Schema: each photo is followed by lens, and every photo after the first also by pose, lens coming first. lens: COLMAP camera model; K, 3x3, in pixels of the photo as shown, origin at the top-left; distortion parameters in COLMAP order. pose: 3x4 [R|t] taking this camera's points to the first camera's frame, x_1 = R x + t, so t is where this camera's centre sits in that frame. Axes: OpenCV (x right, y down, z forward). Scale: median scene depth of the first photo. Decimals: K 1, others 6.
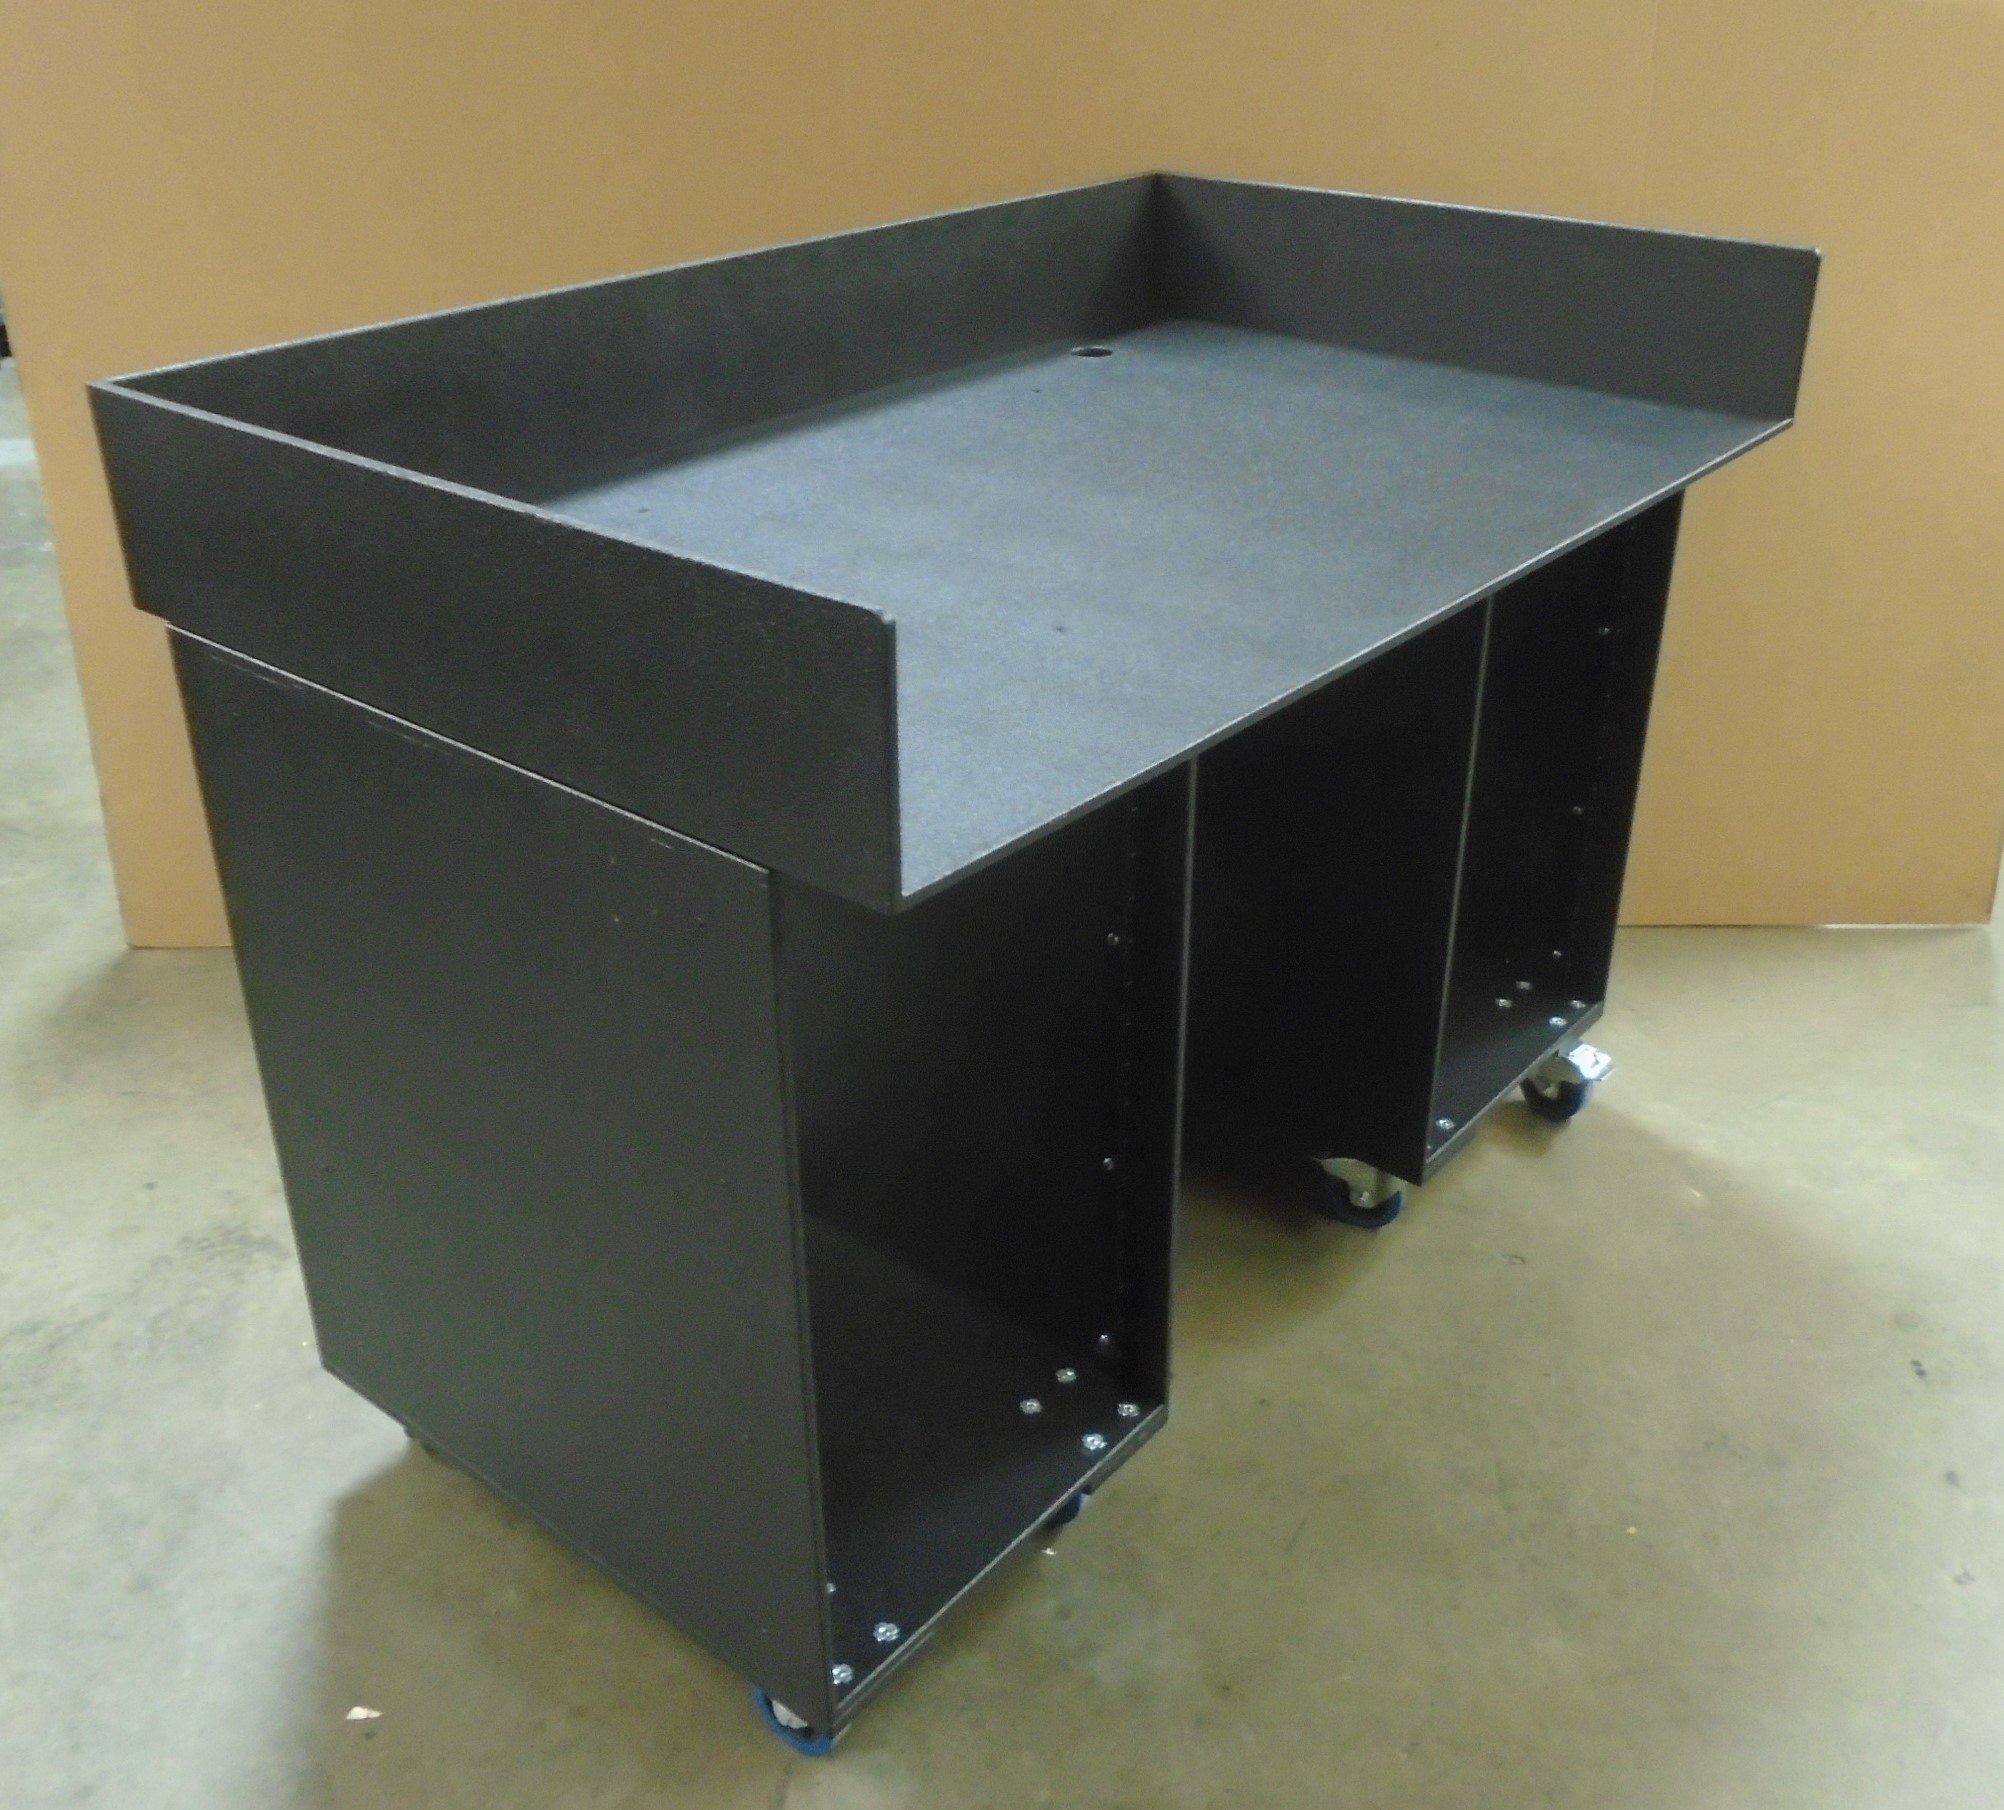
lens RADIAL K [[2027.3, 0, 1016.9], [0, 2027.3, 886.3], [0, 0, 1]] dist [0.010040, 0.000000]
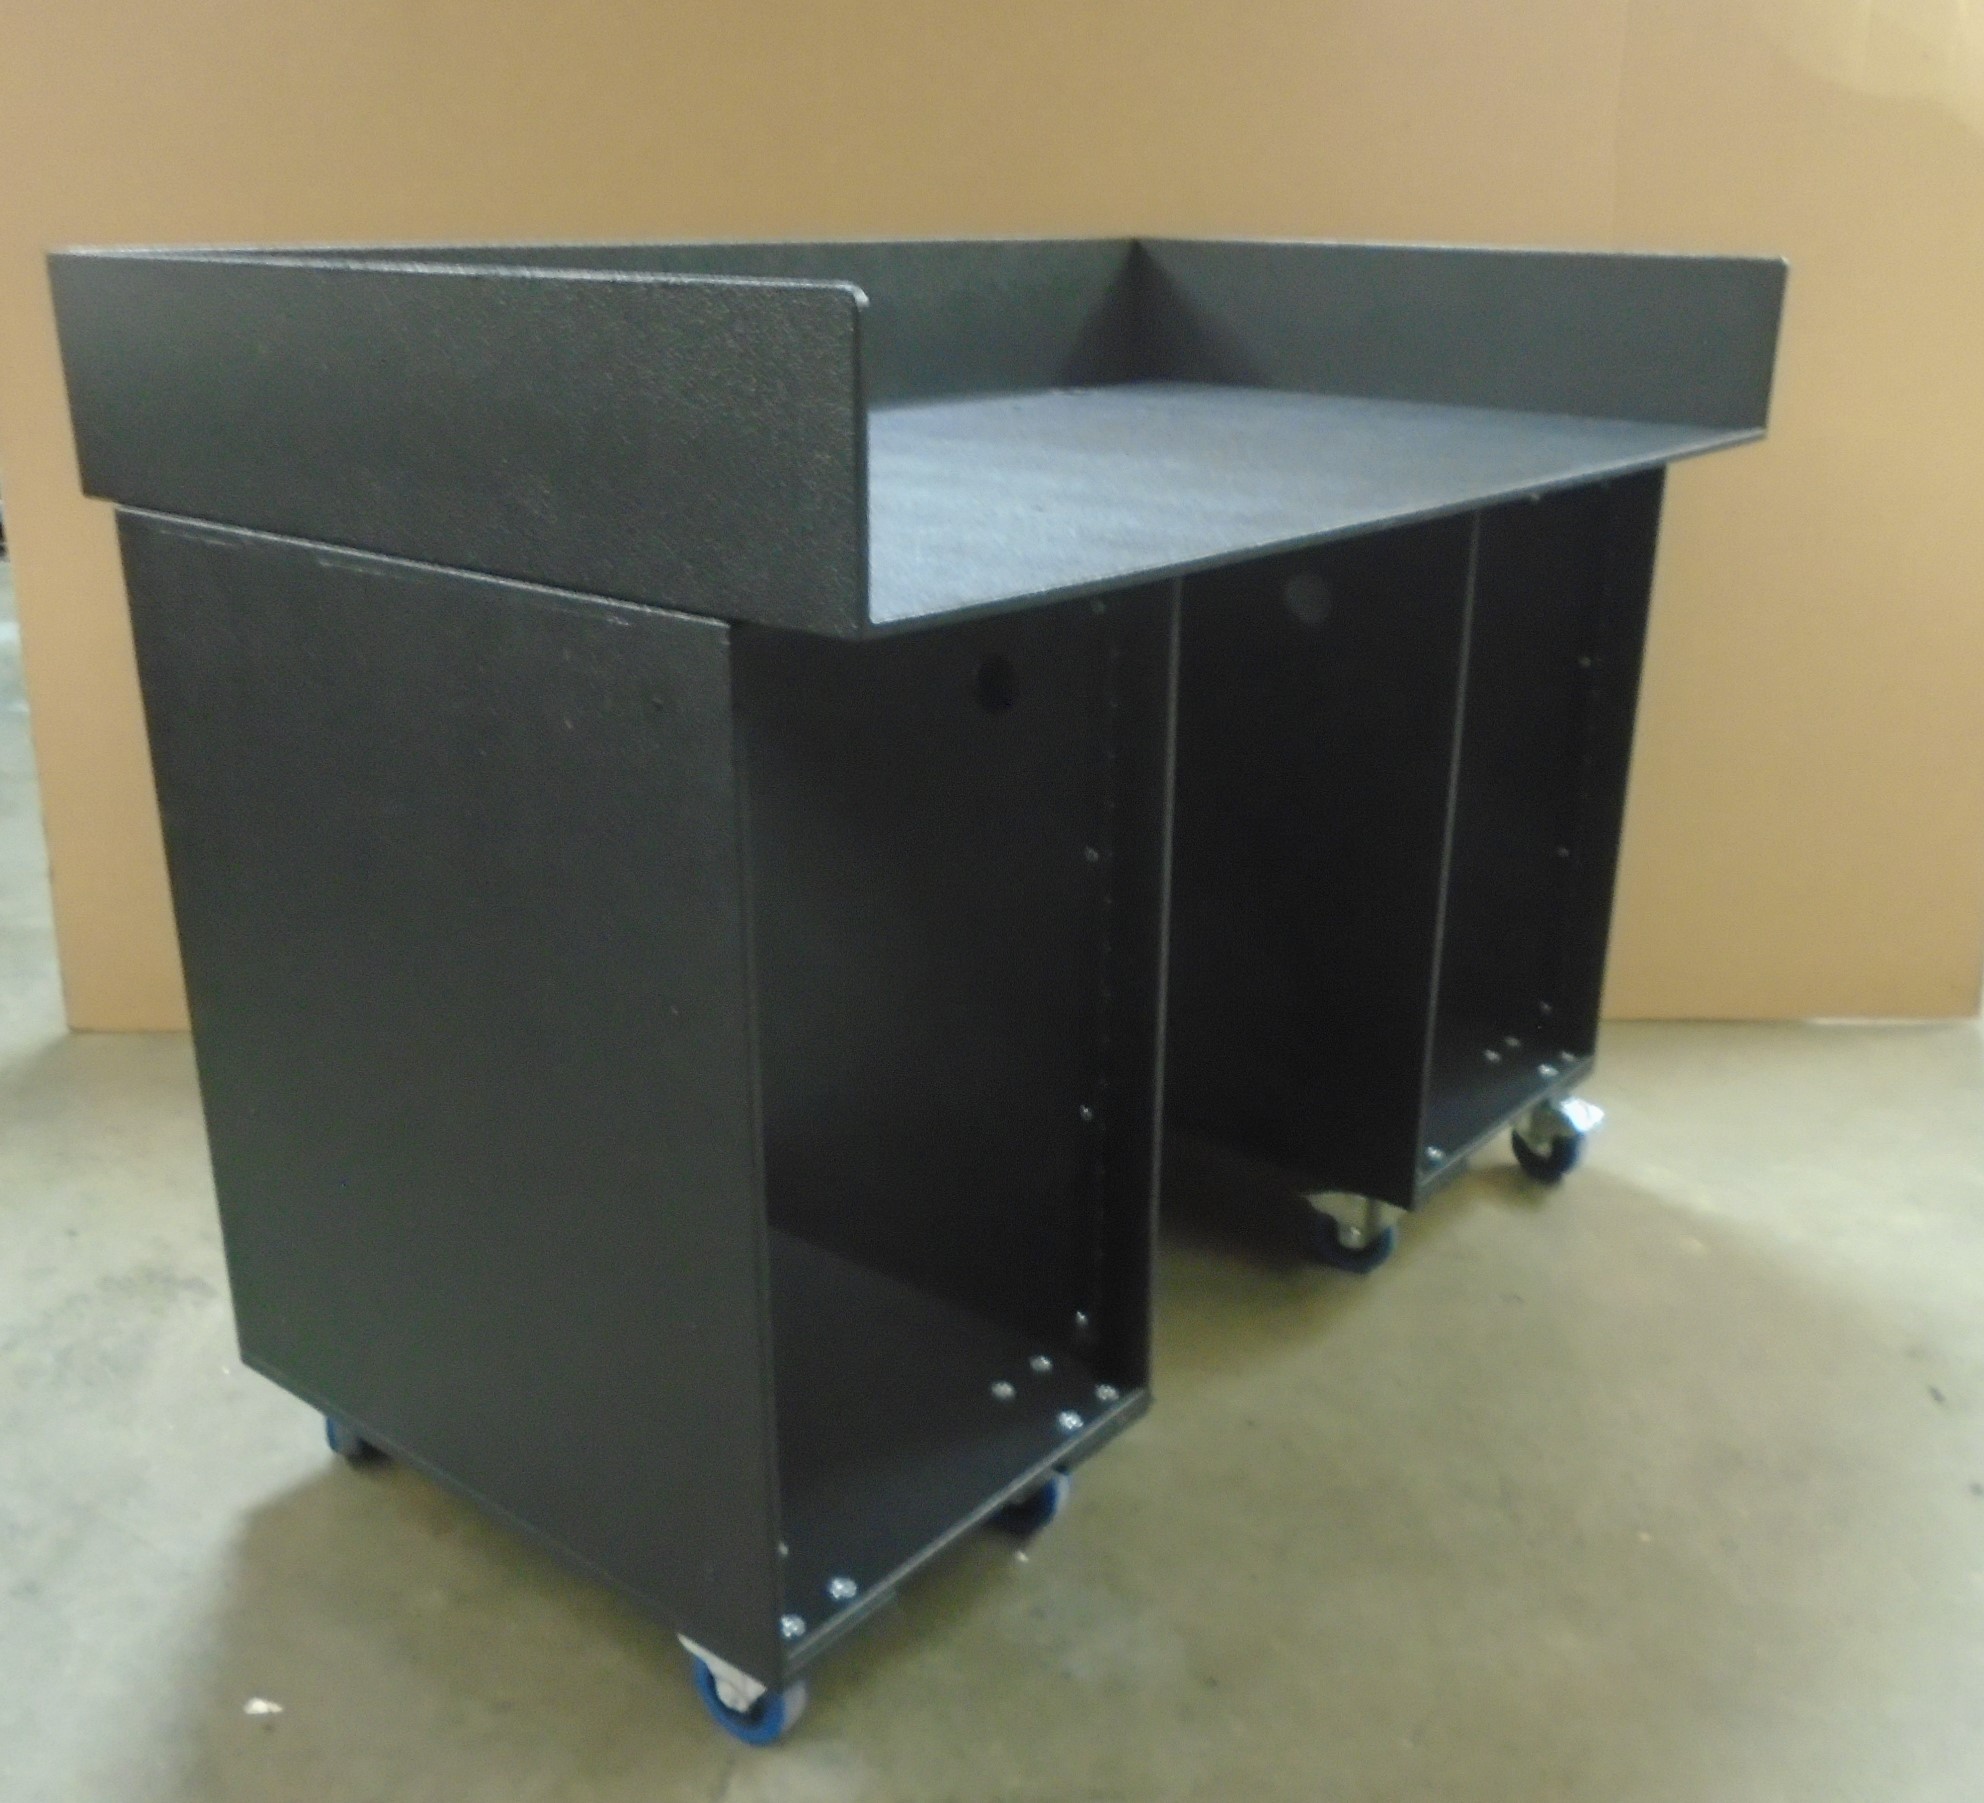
lens RADIAL K [[2007.1, 0, 1043.8], [0, 2007.1, 994.2], [0, 0, 1]] dist [0.010040, 0.000000]
pose [[0.999664, 0.008159, 0.024585, 0.001417], [-0.005081, 0.992427, -0.122729, 0.181121], [-0.025401, 0.122563, 0.992136, 0.056749]]
